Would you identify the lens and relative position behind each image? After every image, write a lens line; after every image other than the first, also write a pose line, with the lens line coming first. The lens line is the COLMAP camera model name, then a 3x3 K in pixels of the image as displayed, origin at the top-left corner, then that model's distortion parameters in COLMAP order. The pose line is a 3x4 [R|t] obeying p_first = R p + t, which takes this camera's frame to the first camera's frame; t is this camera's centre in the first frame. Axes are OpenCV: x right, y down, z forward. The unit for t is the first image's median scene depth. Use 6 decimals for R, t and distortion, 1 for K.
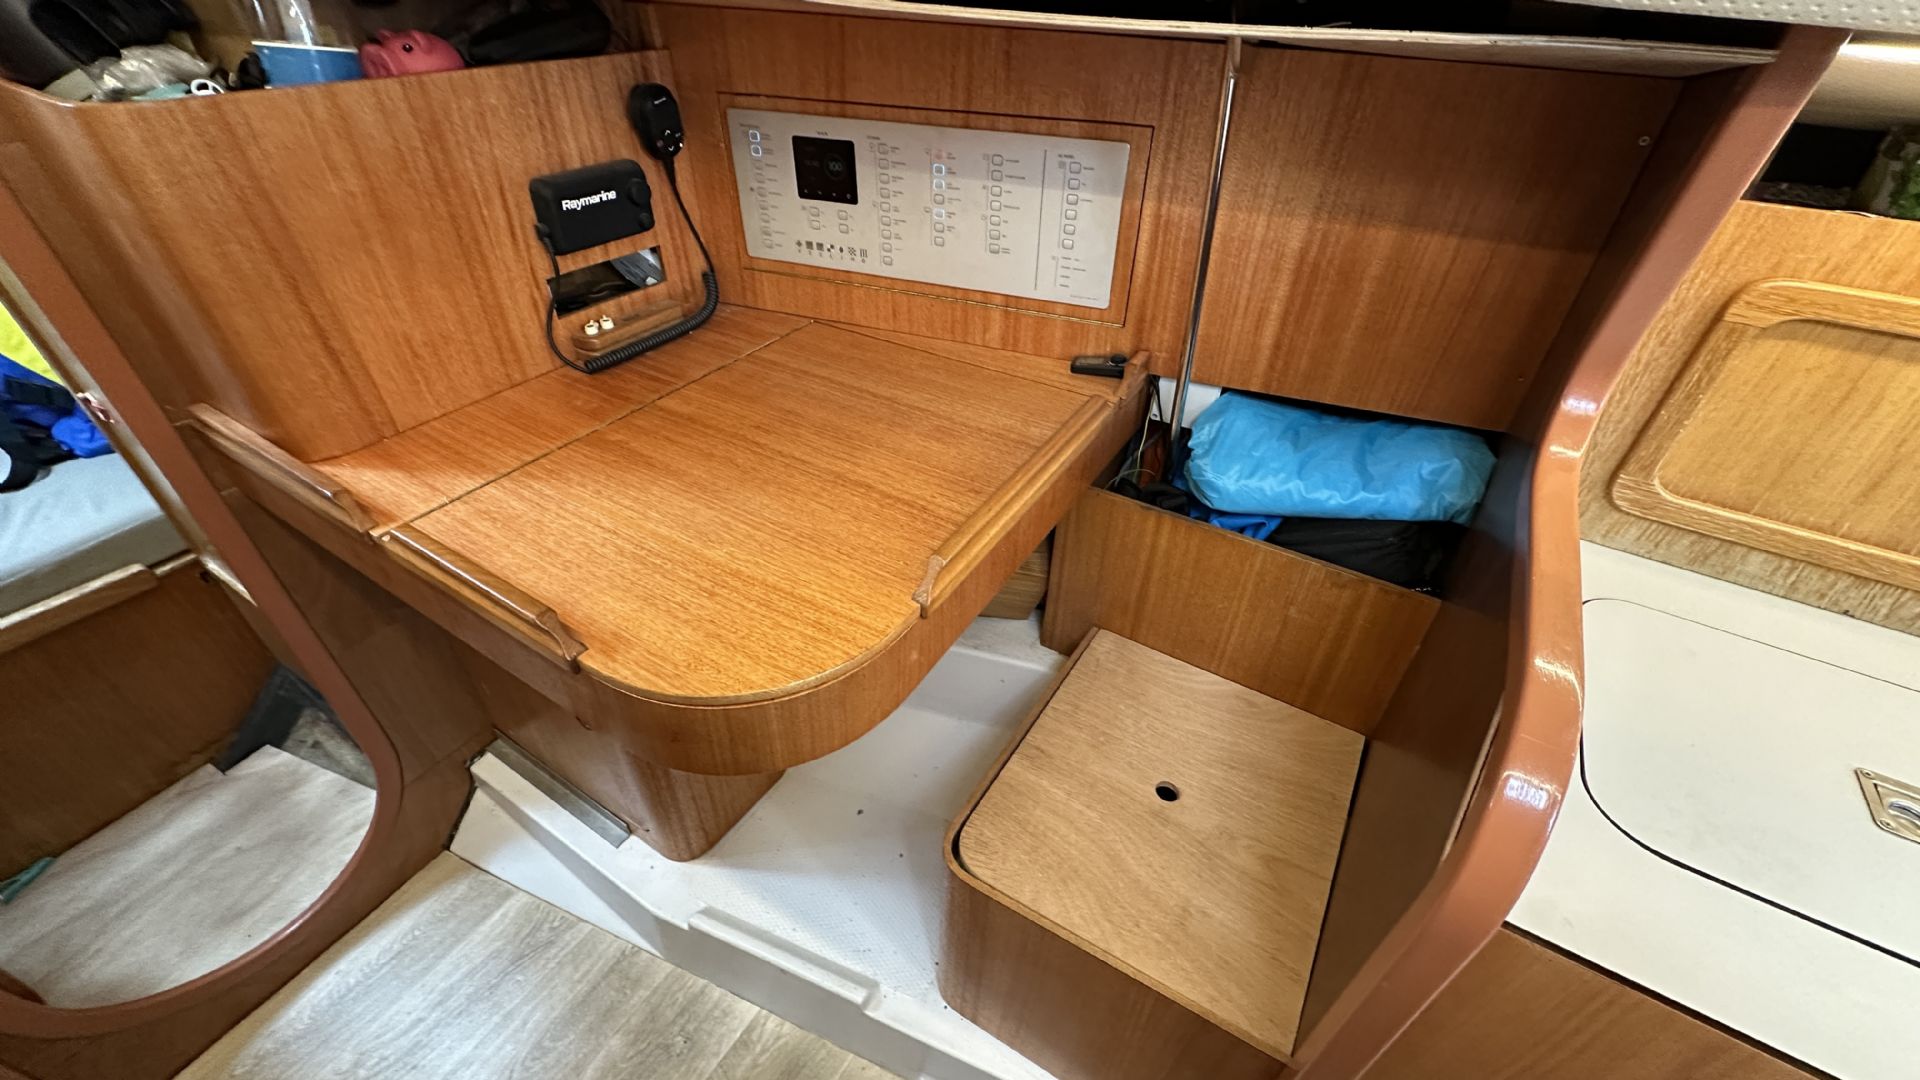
lens RADIAL K [[759.0, 0, 962.7], [0, 759.0, 536.9], [0, 0, 1]] dist [-0.005217, 0.000926]
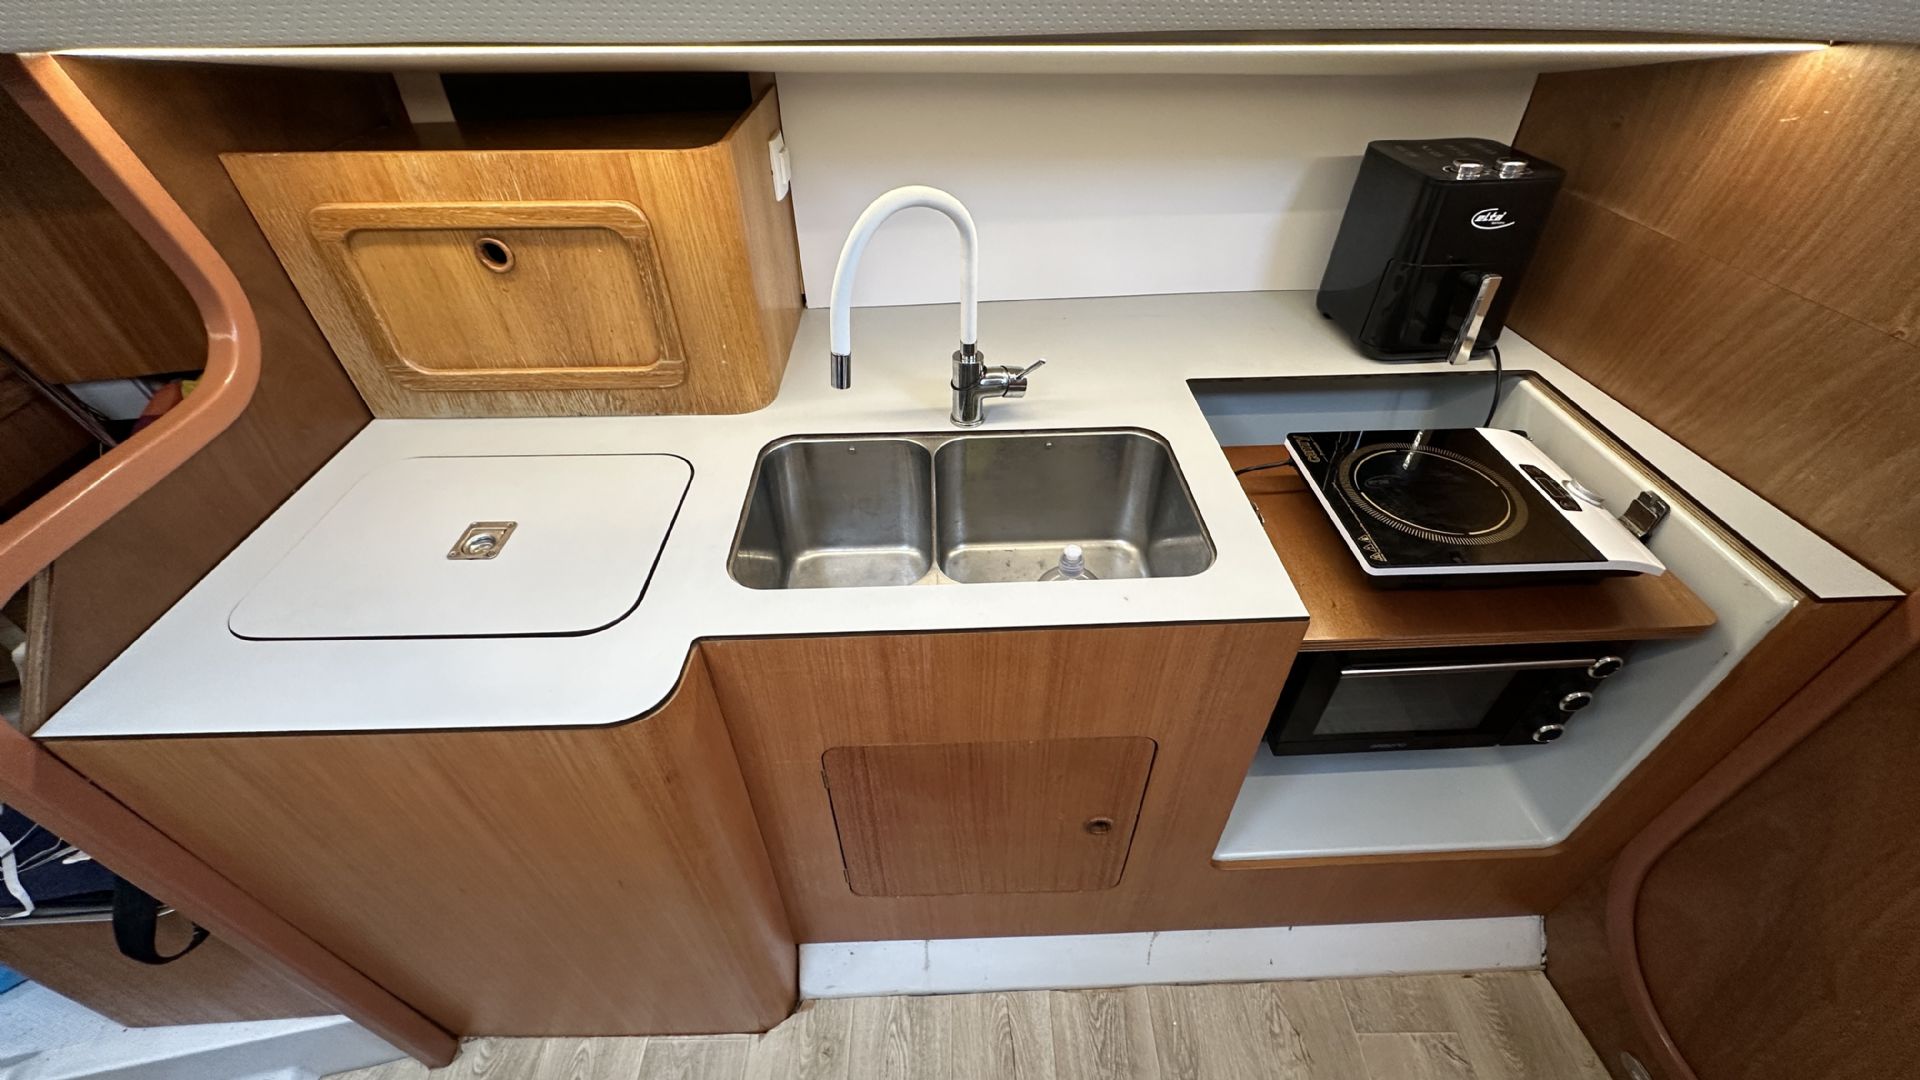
lens RADIAL K [[759.0, 0, 954.7], [0, 759.0, 537.3], [0, 0, 1]] dist [-0.005217, 0.000926]
pose [[0.838075, -0.375612, 0.395659, 0.833364], [0.351085, 0.926438, 0.135839, 0.278830], [-0.417576, 0.025067, 0.908296, -0.453844]]
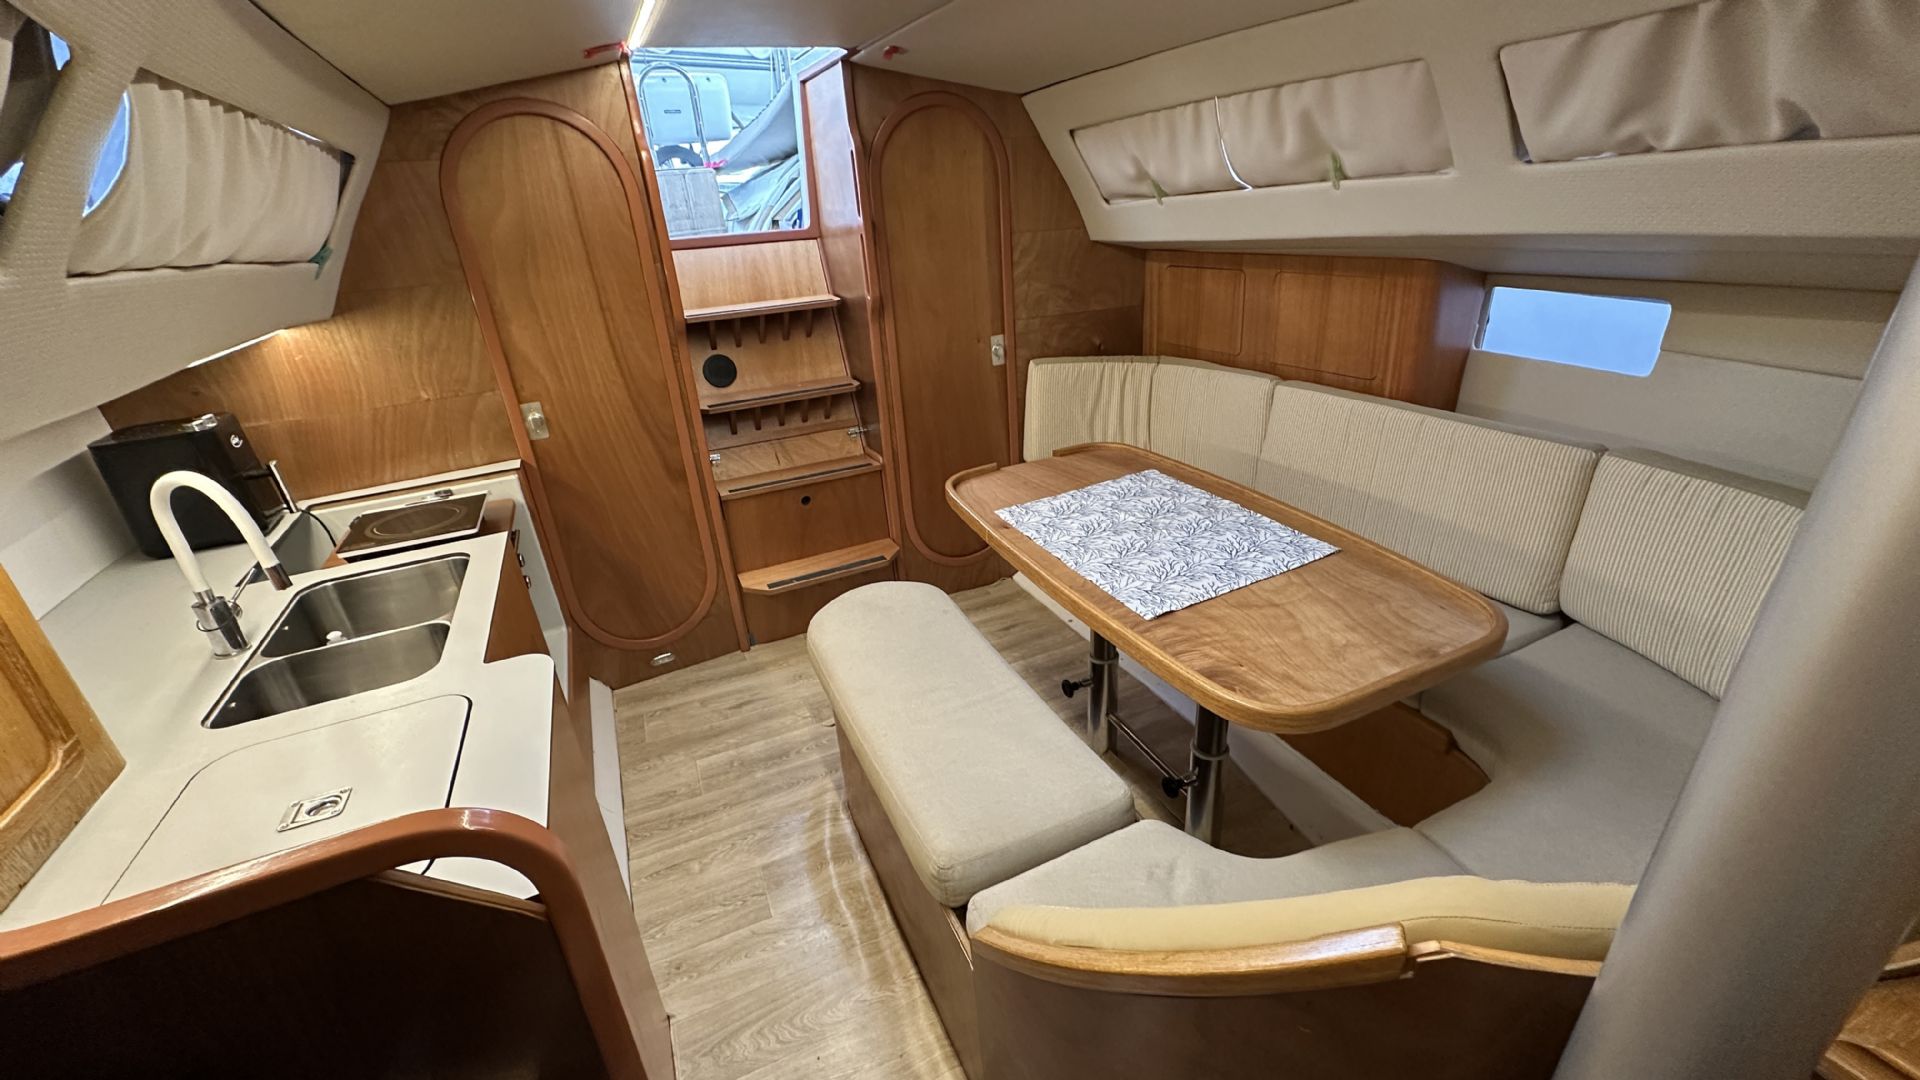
lens RADIAL K [[759.0, 0, 970.0], [0, 759.0, 539.0], [0, 0, 1]] dist [-0.005217, 0.000926]
pose [[-0.839357, -0.199032, 0.505832, -0.344361], [0.360439, 0.492779, 0.791993, -0.392826], [-0.406895, 0.847086, -0.341878, 0.270987]]
